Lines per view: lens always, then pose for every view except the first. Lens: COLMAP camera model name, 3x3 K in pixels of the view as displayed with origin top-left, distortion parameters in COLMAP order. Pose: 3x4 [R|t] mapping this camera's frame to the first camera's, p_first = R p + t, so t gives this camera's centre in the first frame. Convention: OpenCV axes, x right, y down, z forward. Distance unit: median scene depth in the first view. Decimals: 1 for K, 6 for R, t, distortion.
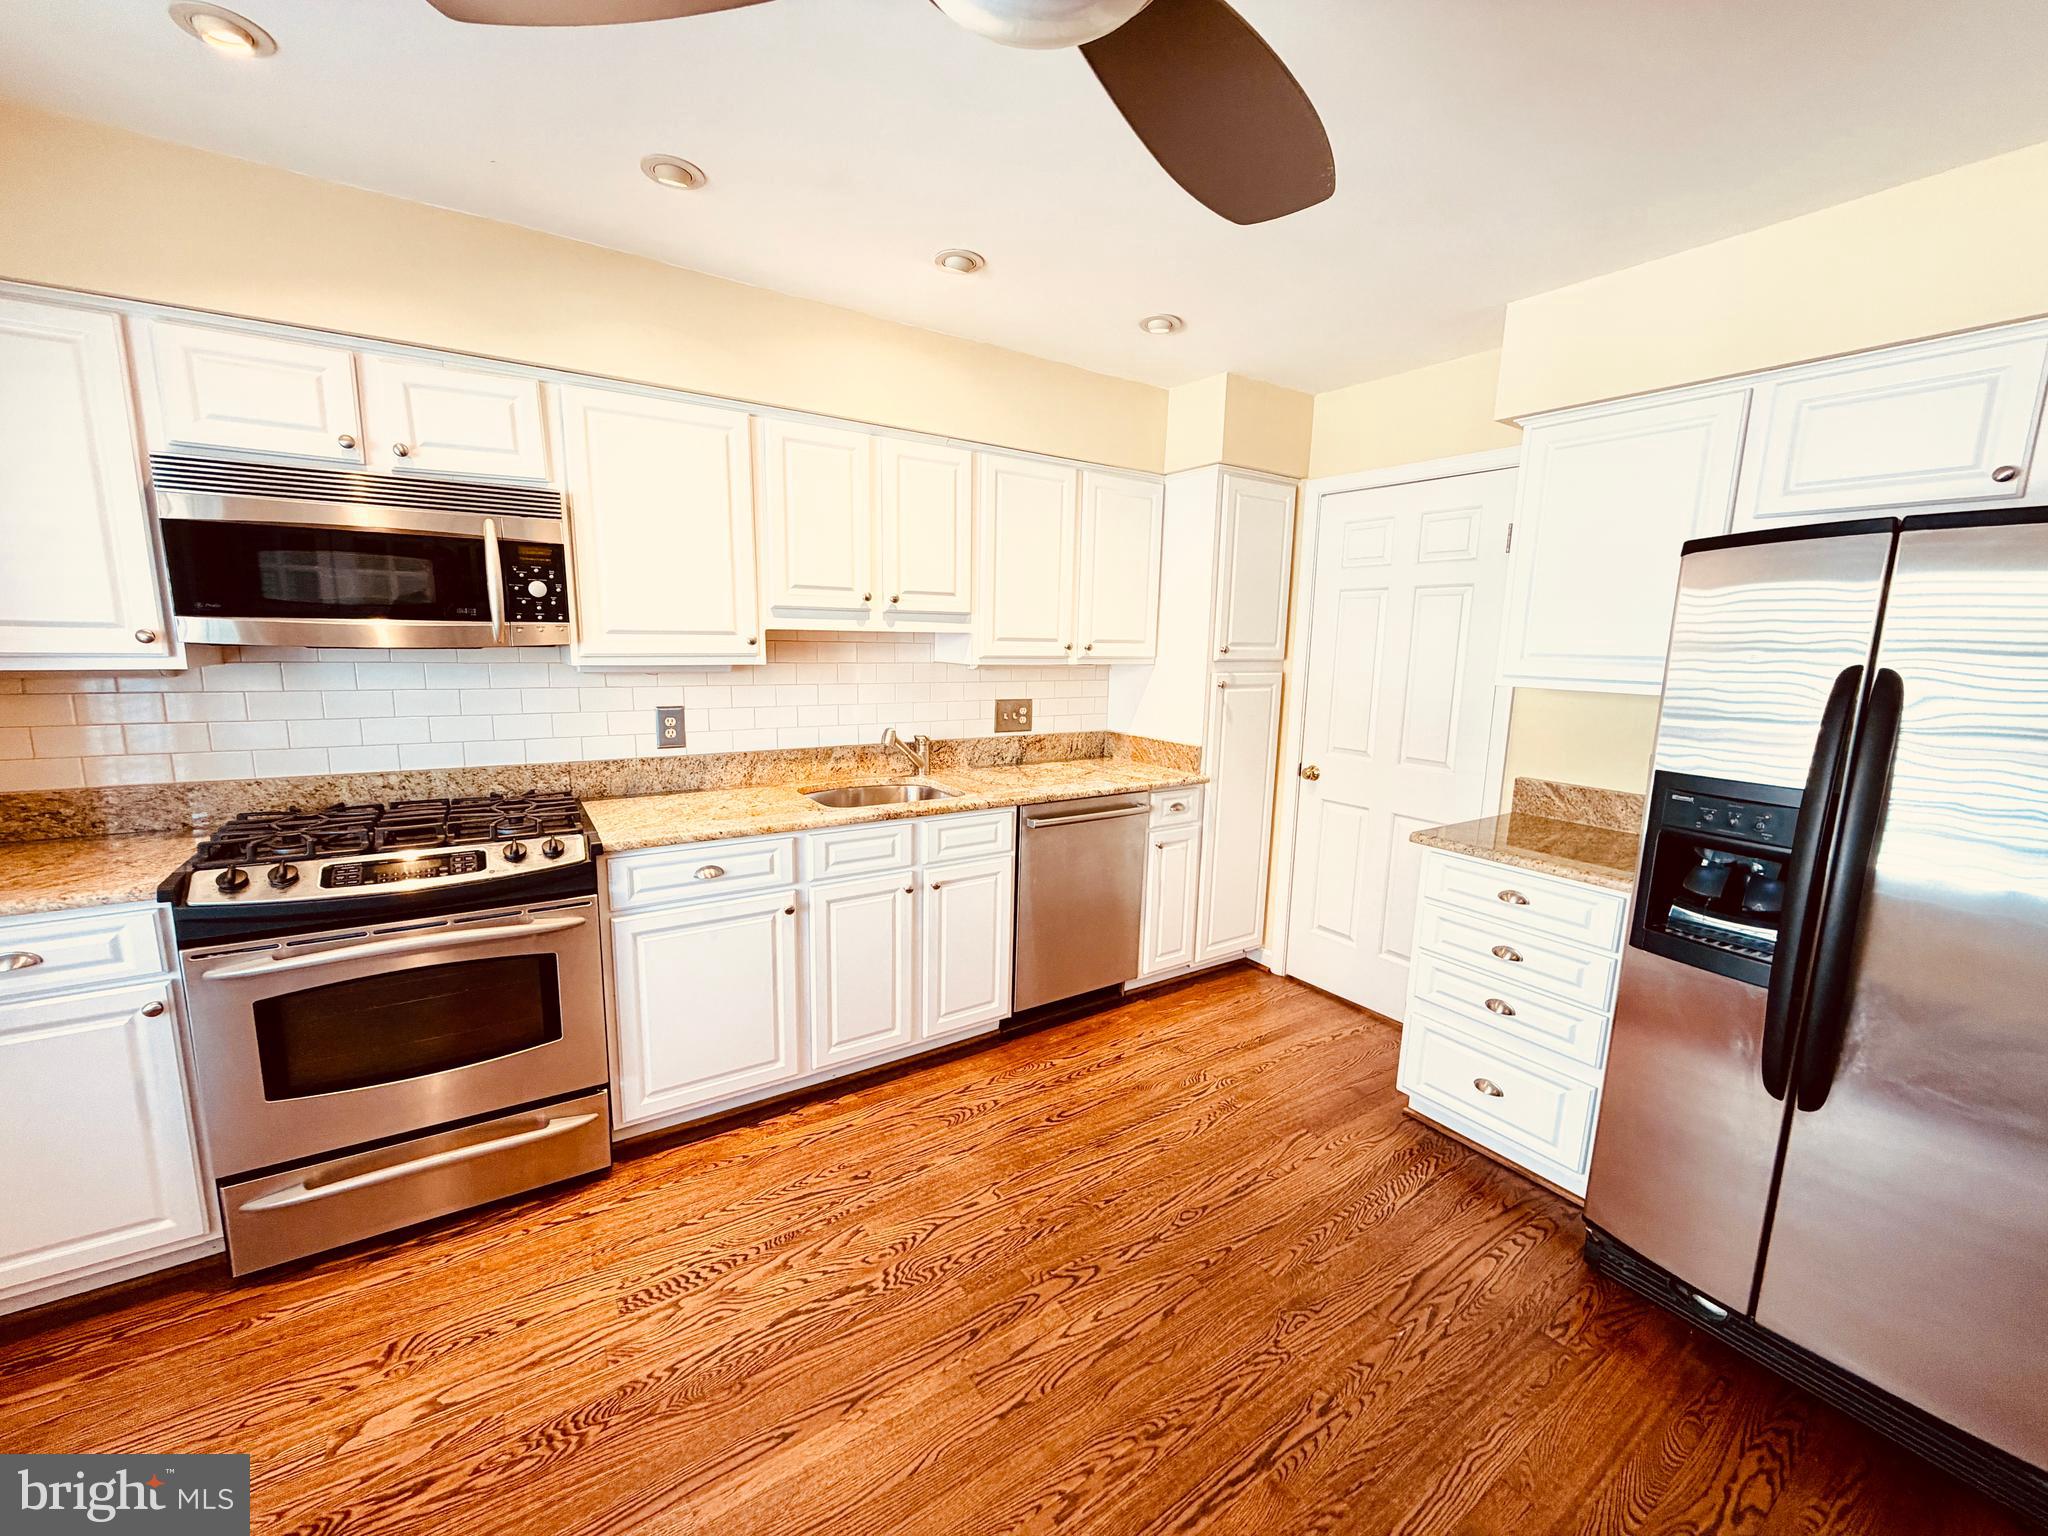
lens RADIAL K [[819.5, 0, 1027.0], [0, 819.5, 769.7], [0, 0, 1]] dist [-0.000335, -0.000296]
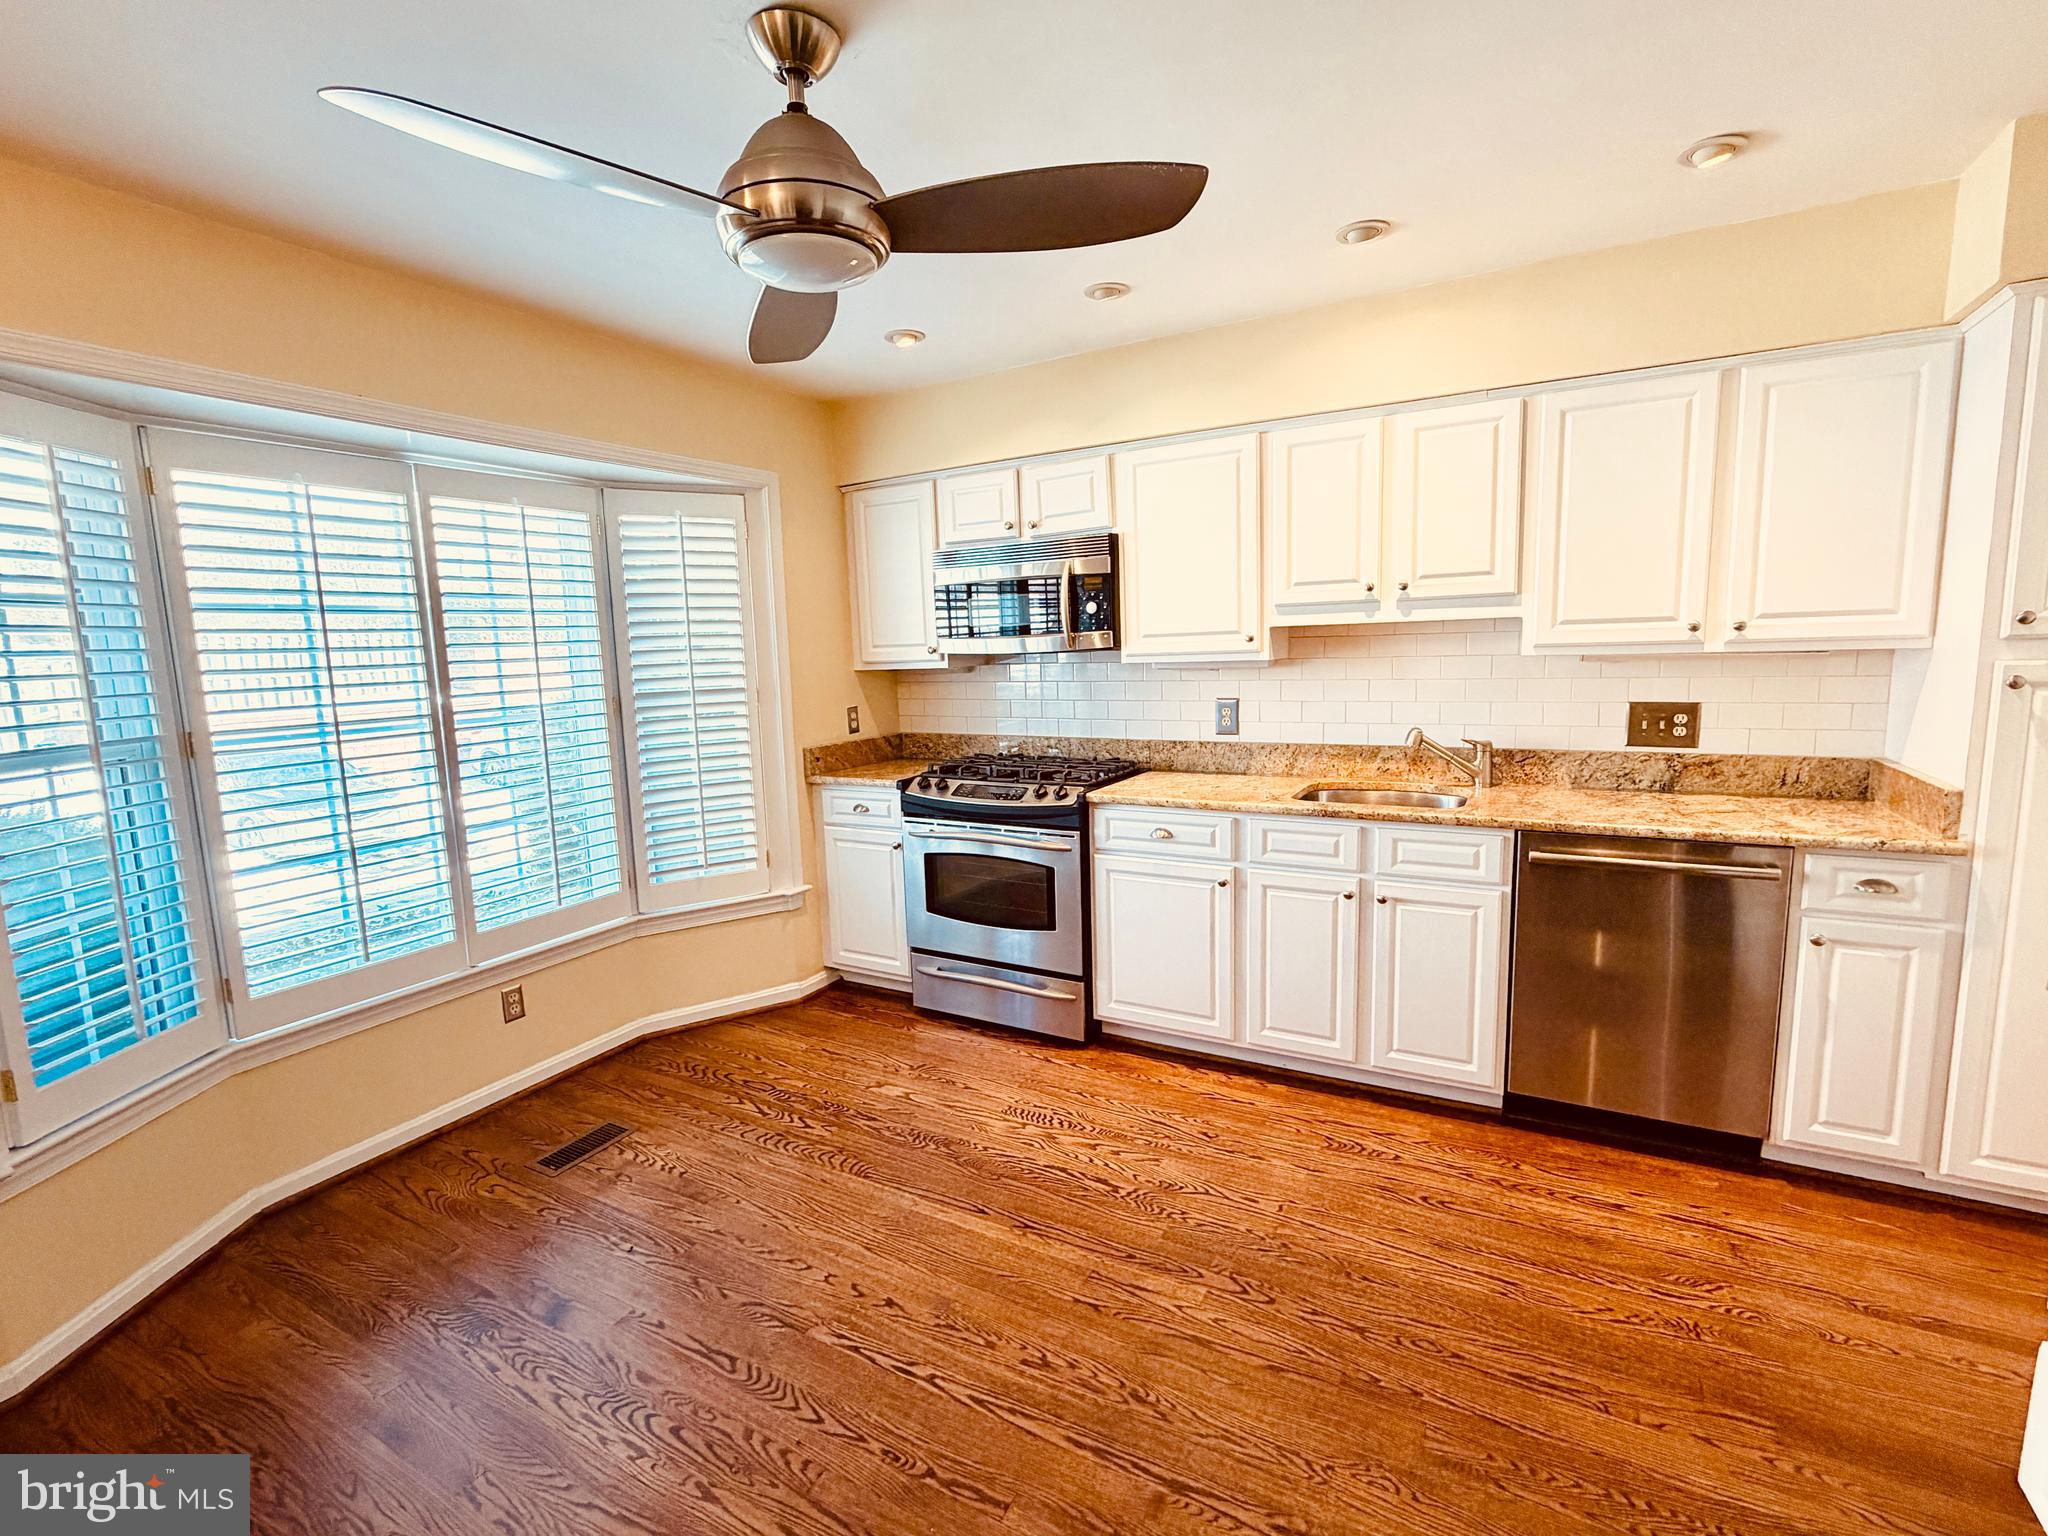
lens RADIAL K [[937.9, 0, 1014.9], [0, 937.9, 768.8], [0, 0, 1]] dist [-0.004104, 0.000682]
pose [[0.441055, 0.084431, -0.893500, 0.662092], [-0.102978, 0.993751, 0.043072, -0.005433], [0.891552, 0.073013, 0.446994, 0.171580]]
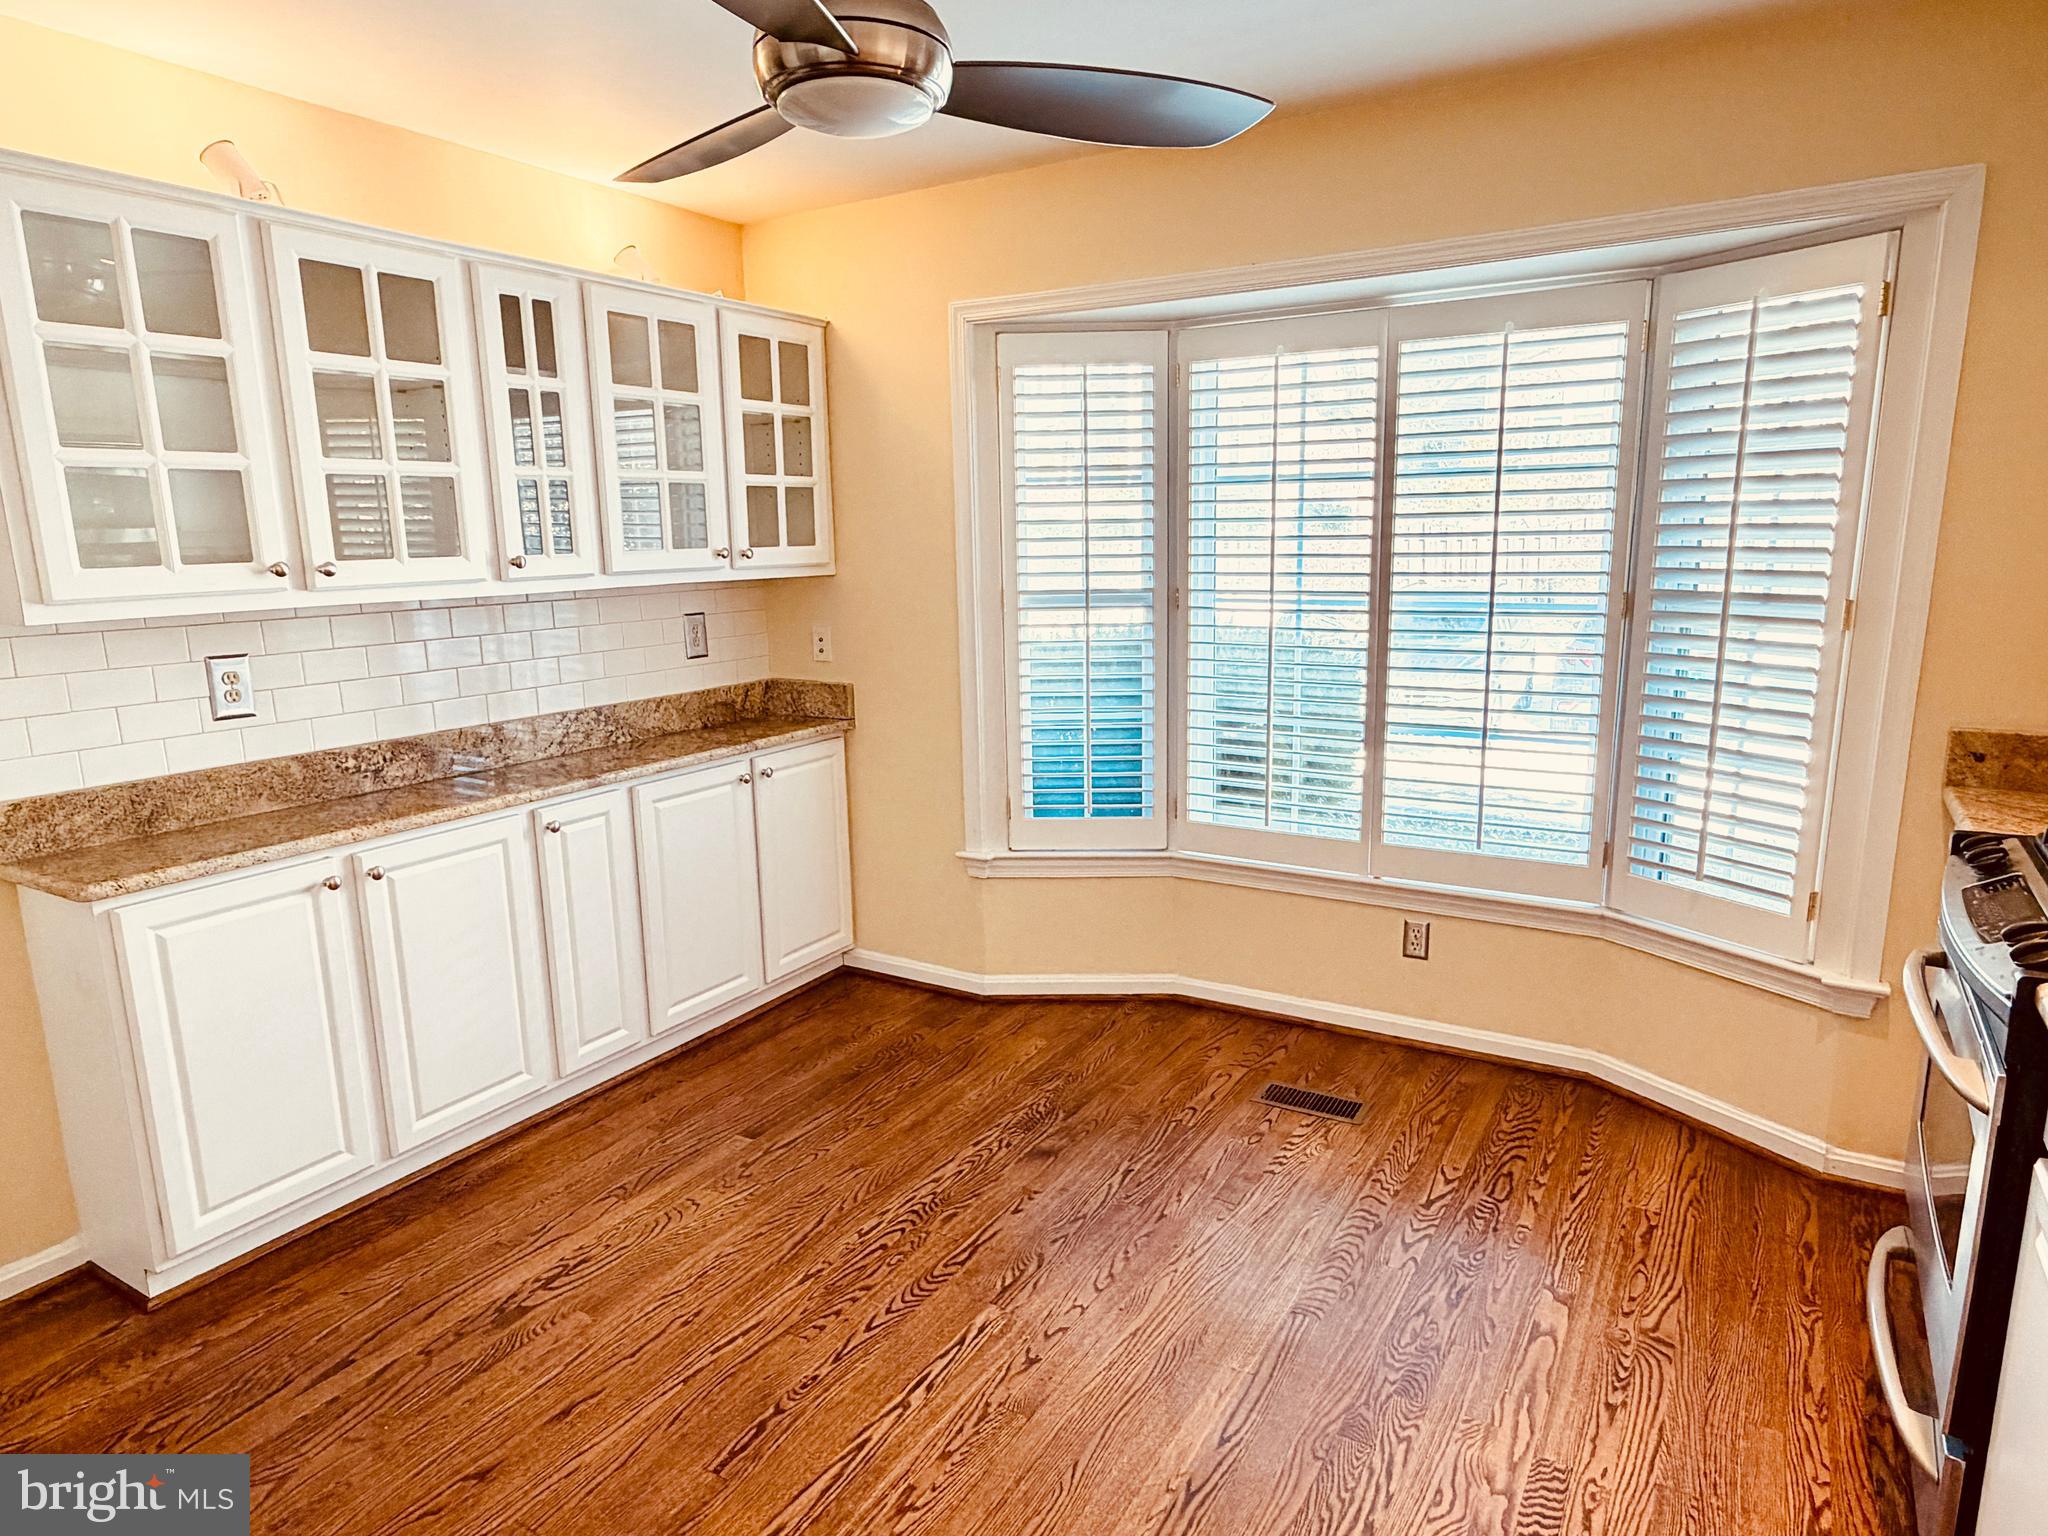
lens RADIAL K [[1223.4, 0, 1025.2], [0, 1223.4, 768.2], [0, 0, 1]] dist [-0.003708, -0.000388]
pose [[-0.911561, 0.073285, -0.404580, 0.235595], [-0.070101, 0.941880, 0.328555, -0.181699], [0.405144, 0.327859, -0.853444, 1.098787]]
